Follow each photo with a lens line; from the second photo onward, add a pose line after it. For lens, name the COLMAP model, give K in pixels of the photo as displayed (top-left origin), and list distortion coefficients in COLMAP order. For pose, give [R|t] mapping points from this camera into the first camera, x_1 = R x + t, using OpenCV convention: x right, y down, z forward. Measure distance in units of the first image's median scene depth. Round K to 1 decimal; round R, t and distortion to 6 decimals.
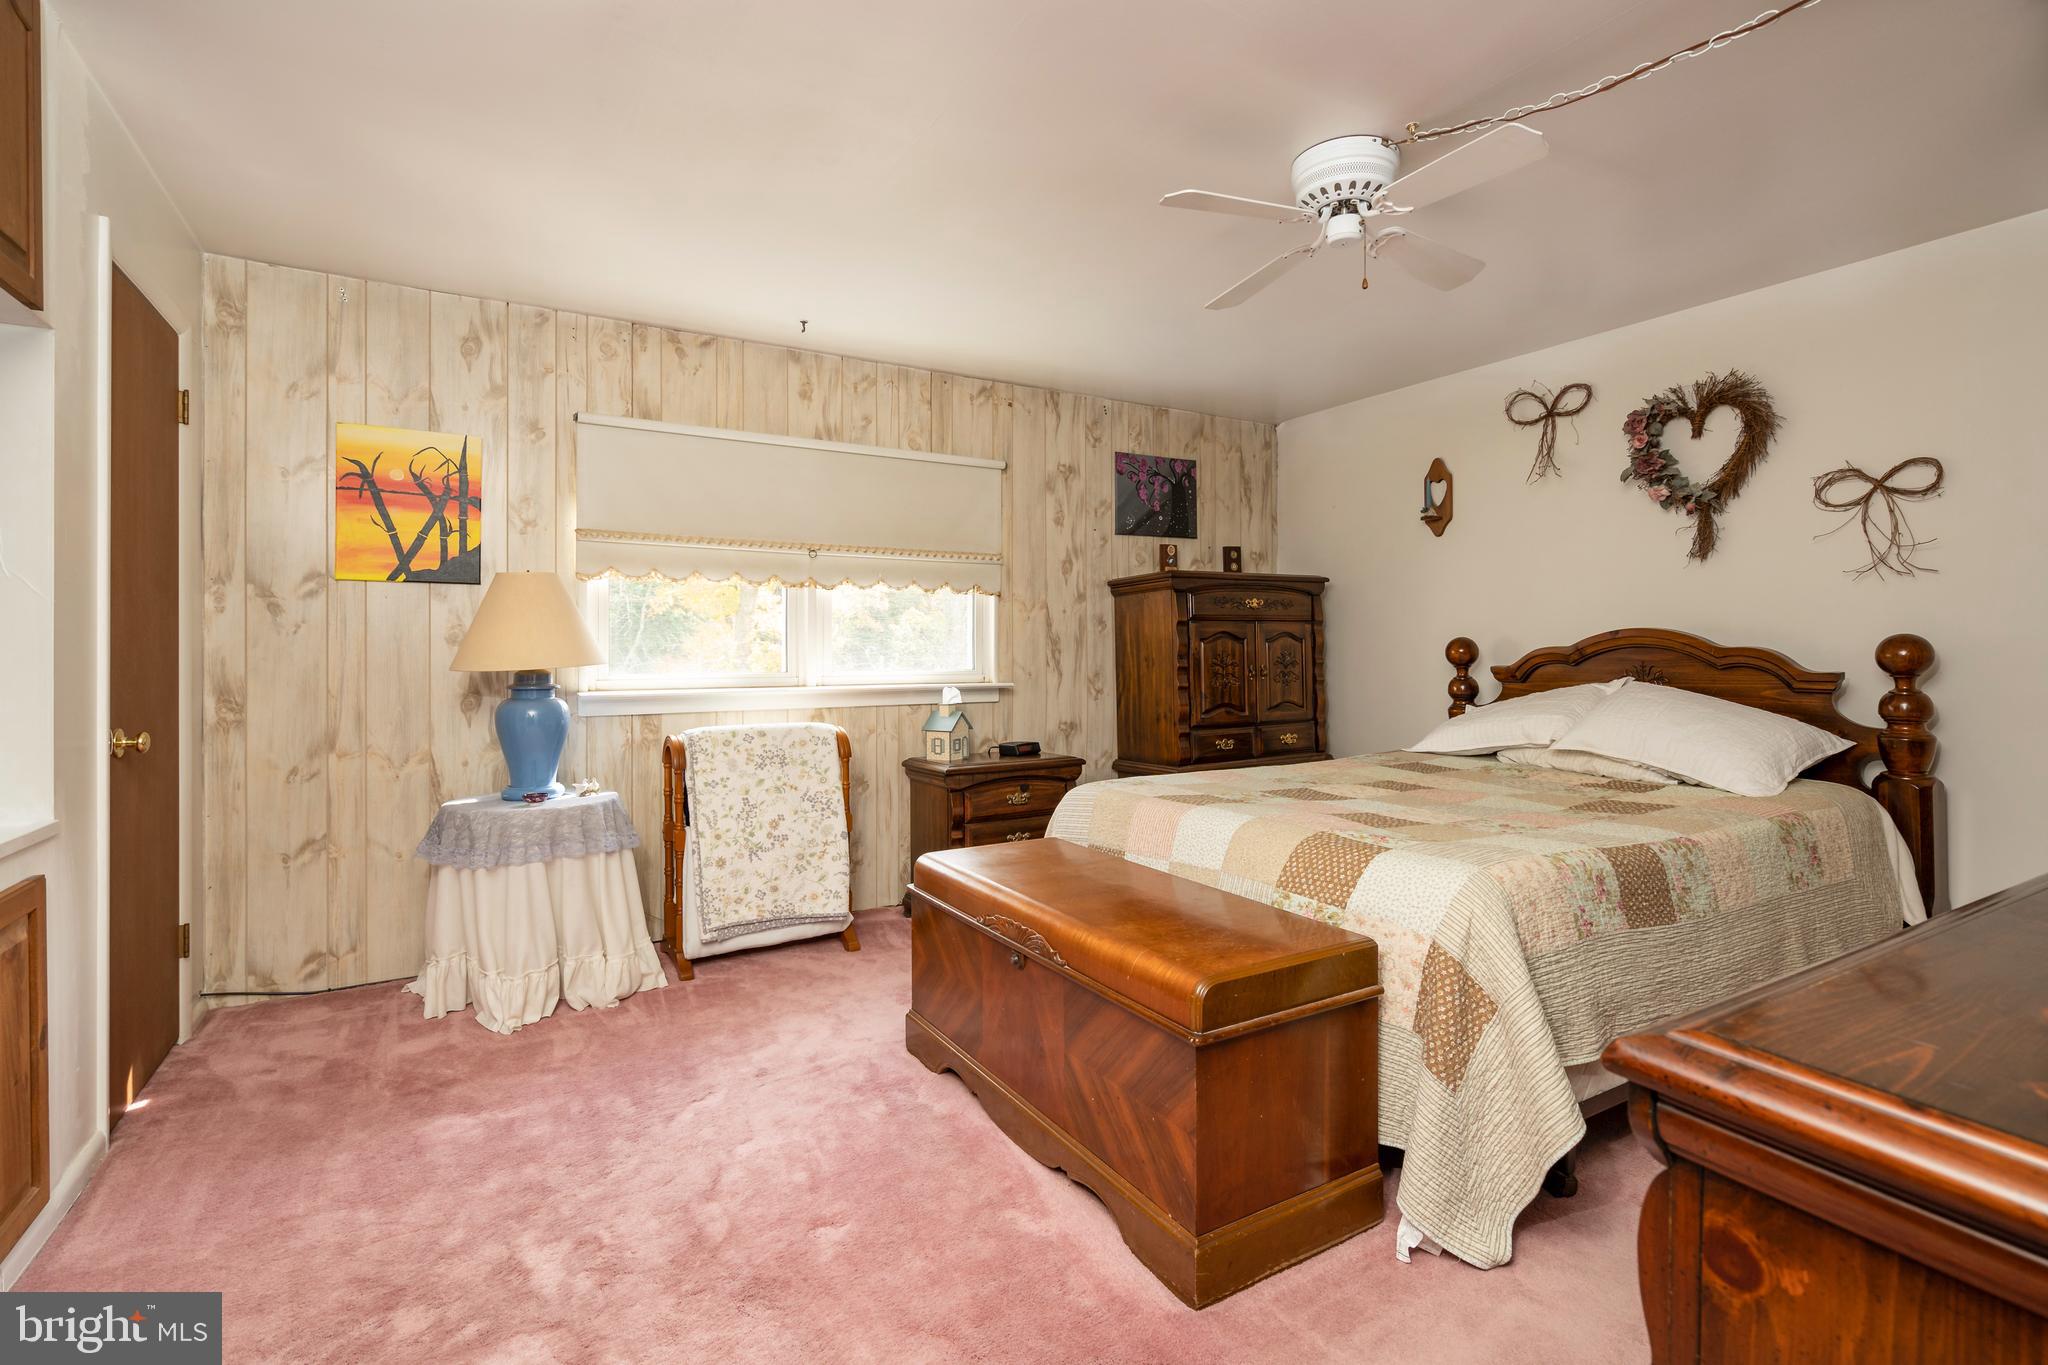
lens RADIAL K [[958.7, 0, 1021.7], [0, 958.7, 642.4], [0, 0, 1]] dist [-0.001276, 0.000967]
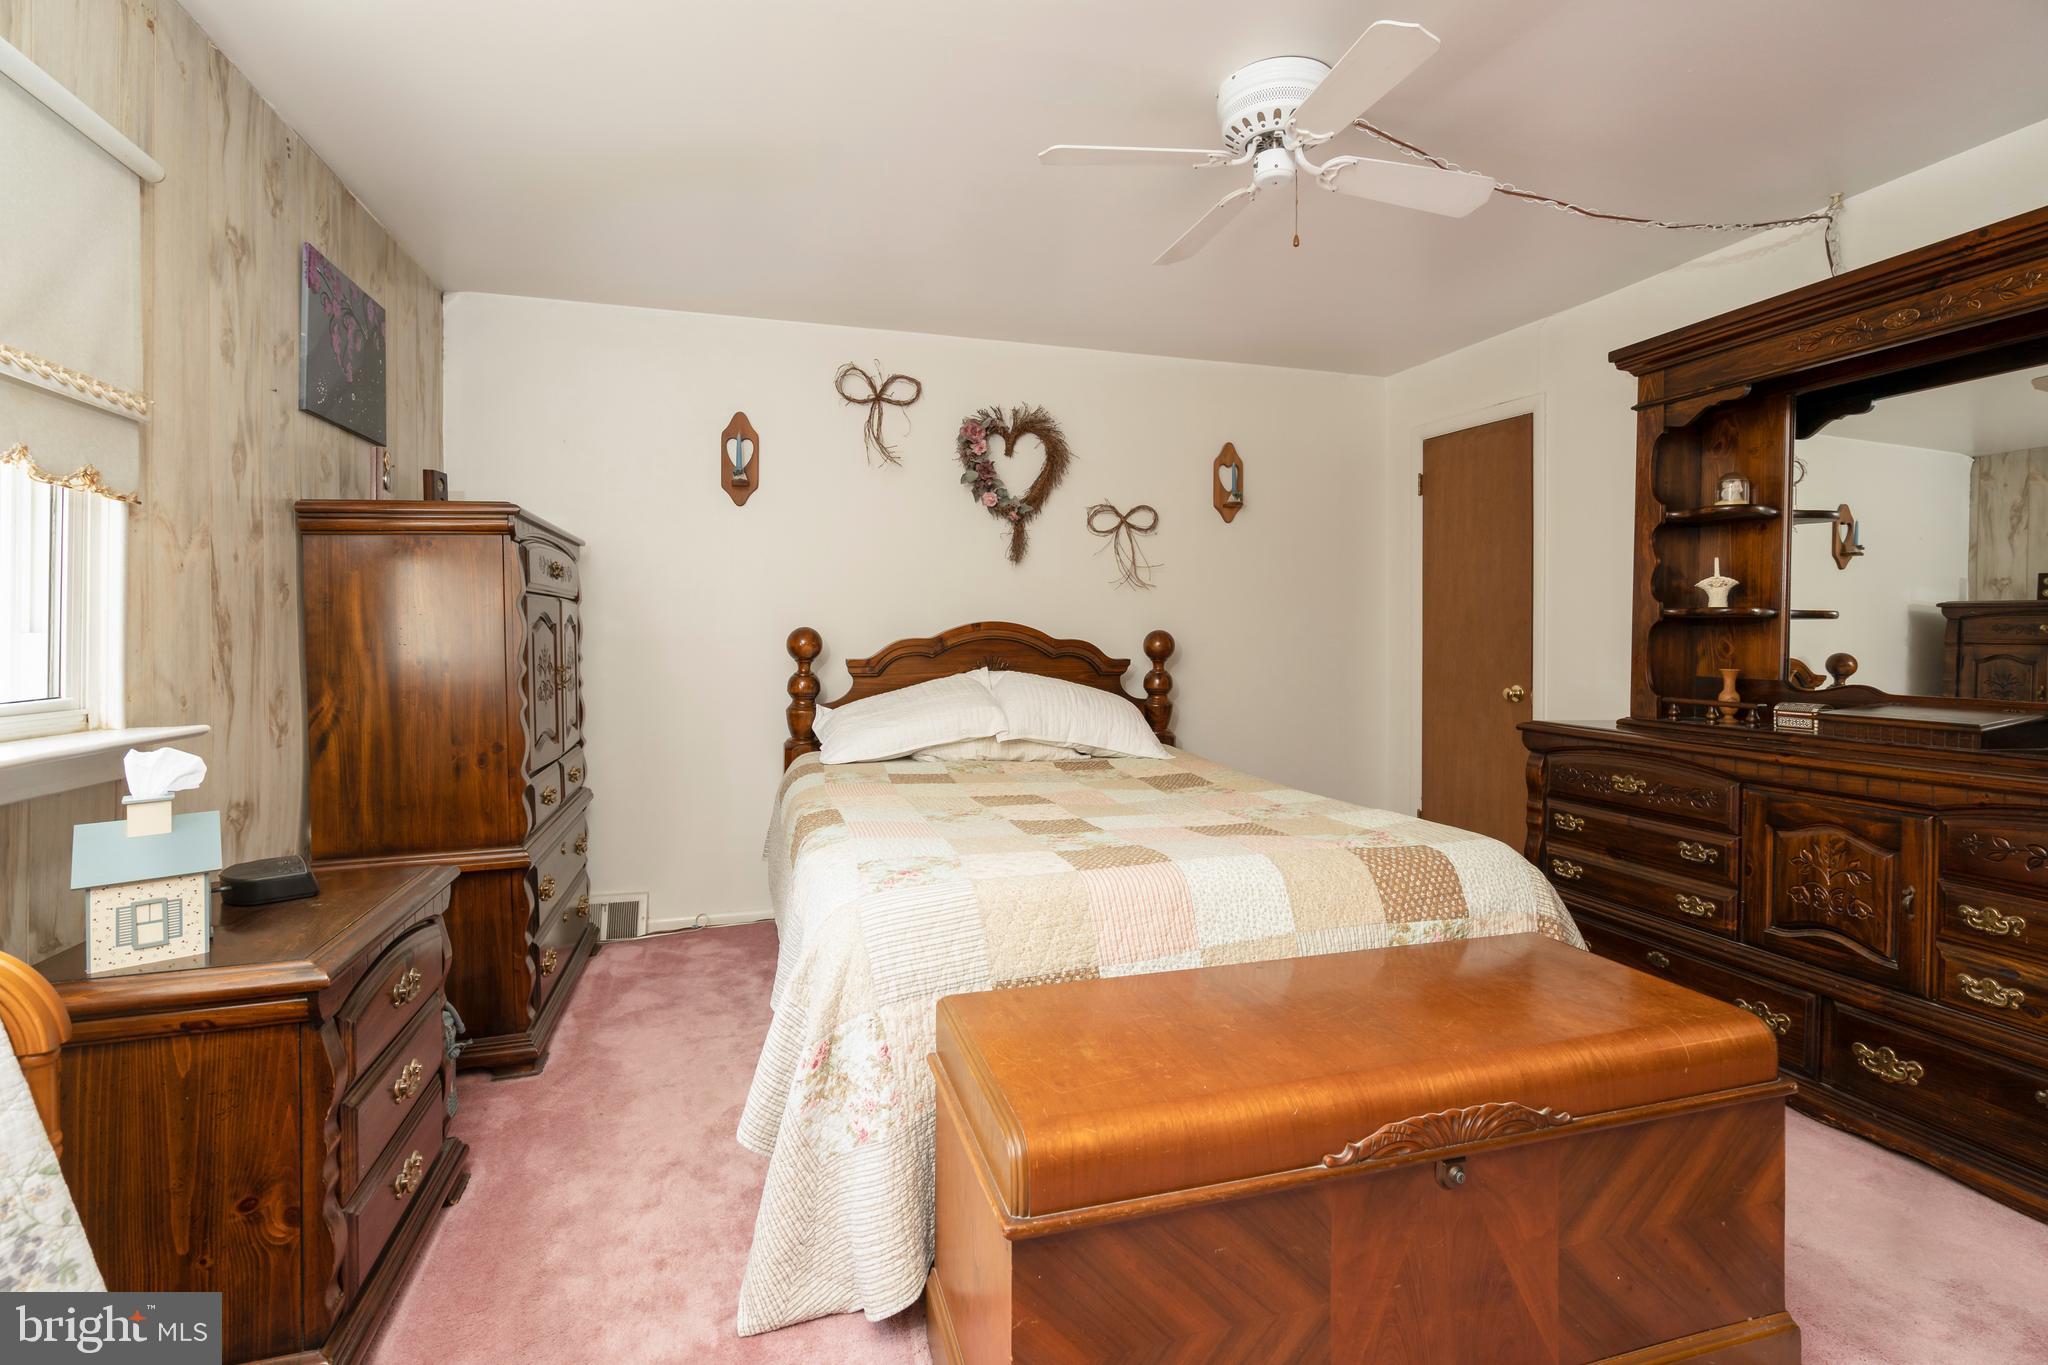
lens RADIAL K [[958.7, 0, 1021.7], [0, 958.7, 642.4], [0, 0, 1]] dist [-0.001276, 0.000967]
pose [[0.236361, -0.001935, 0.971663, -0.391072], [-0.006920, 0.999969, 0.003675, 0.004244], [-0.971641, -0.007593, 0.236341, 0.690351]]
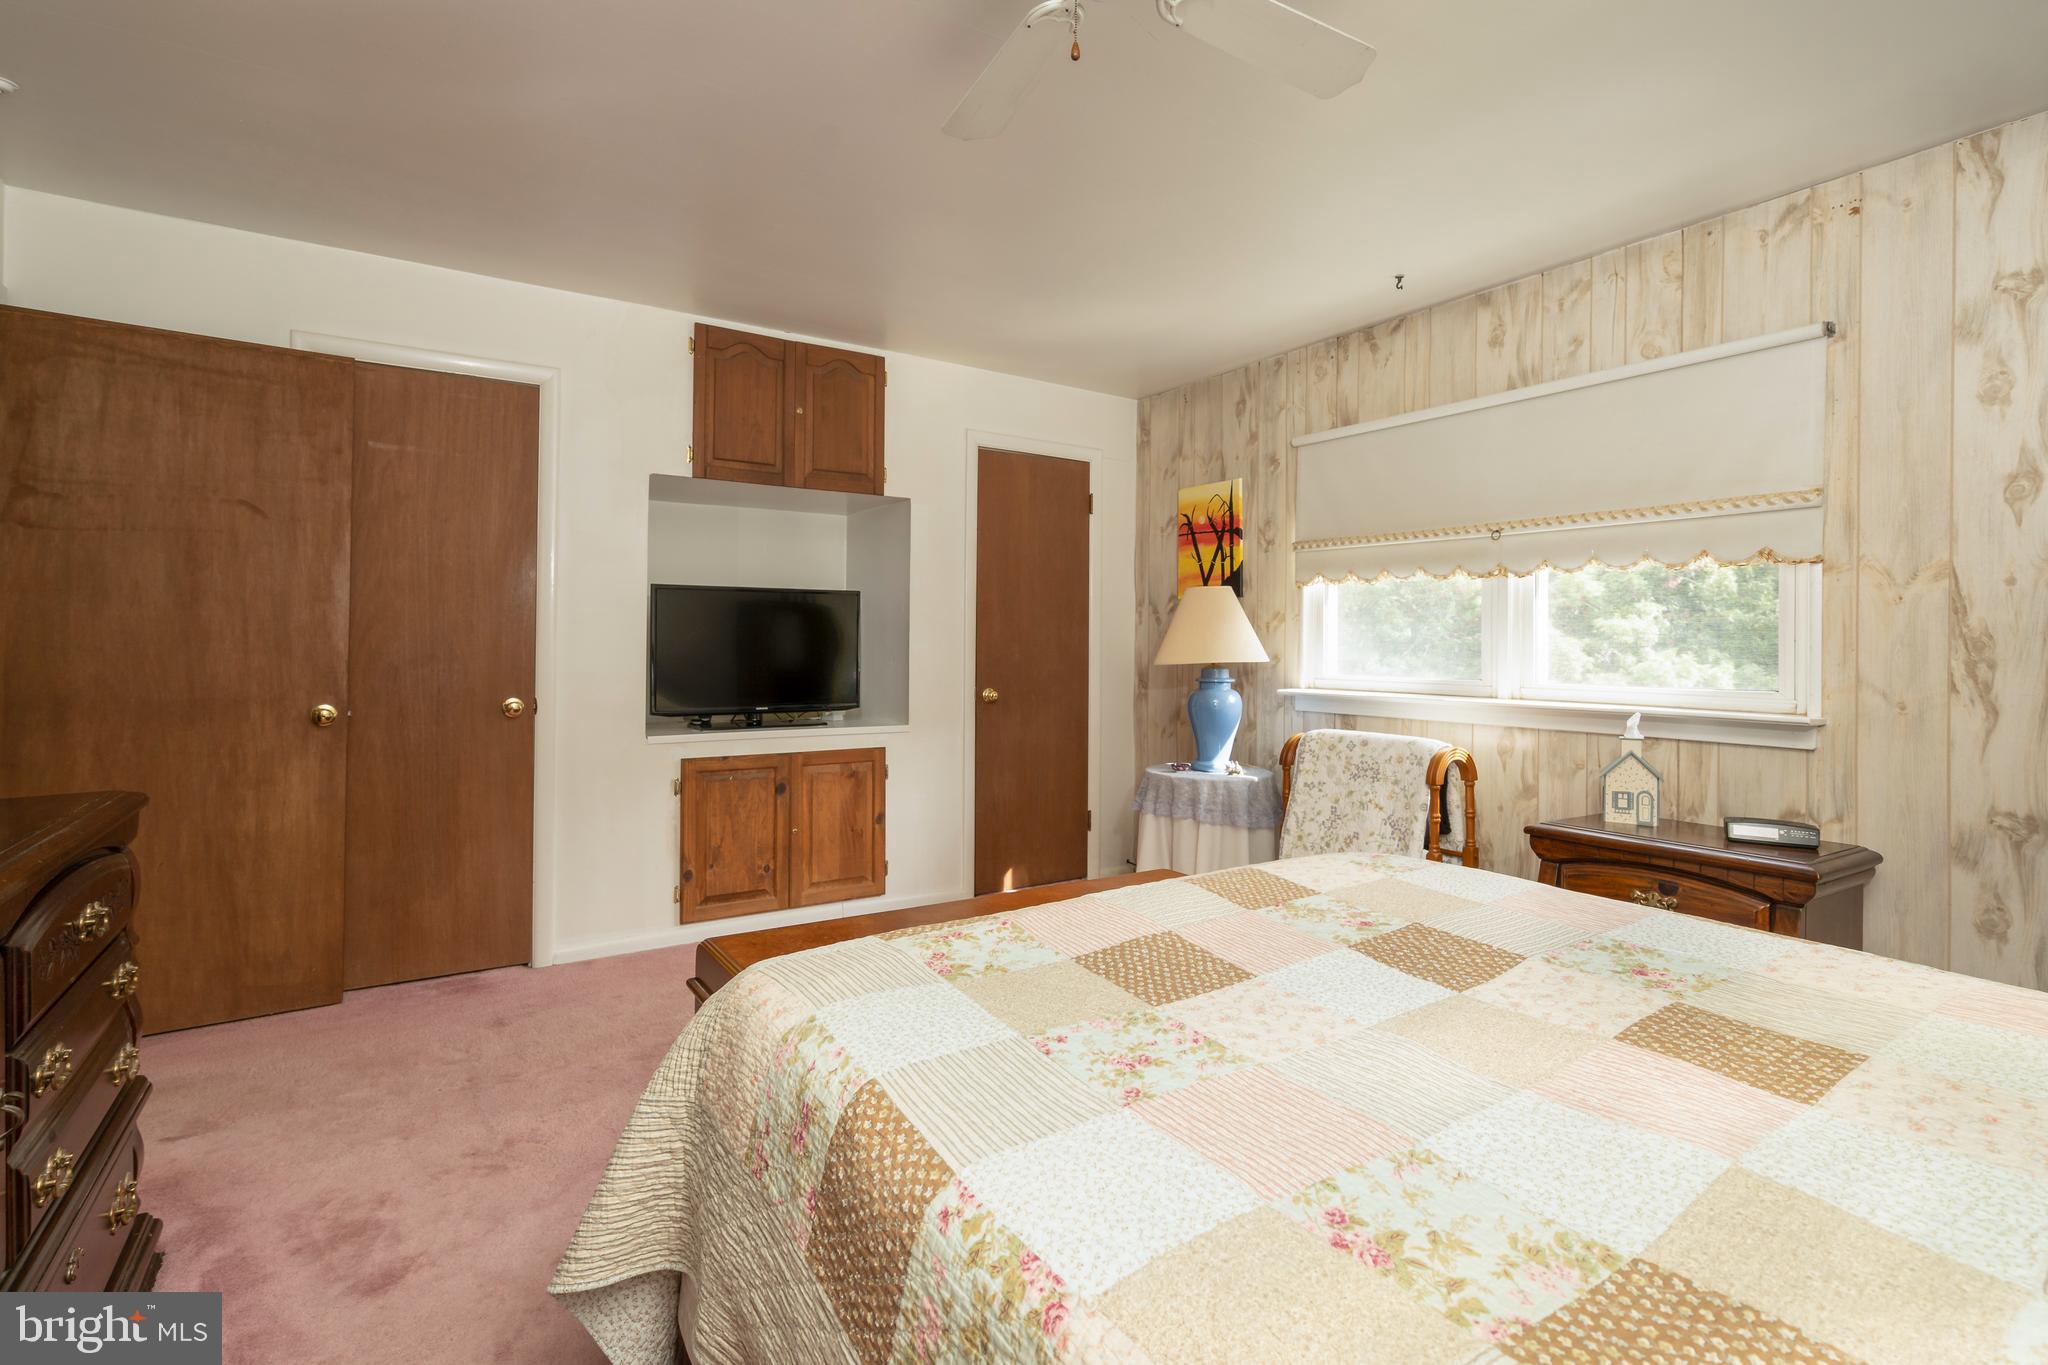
lens RADIAL K [[958.7, 0, 1021.7], [0, 958.7, 642.4], [0, 0, 1]] dist [-0.001276, 0.000967]
pose [[0.051310, 0.002000, -0.998681, 0.637253], [0.000264, 0.999998, 0.002016, -0.003909], [0.998683, -0.000367, 0.051309, 0.622671]]
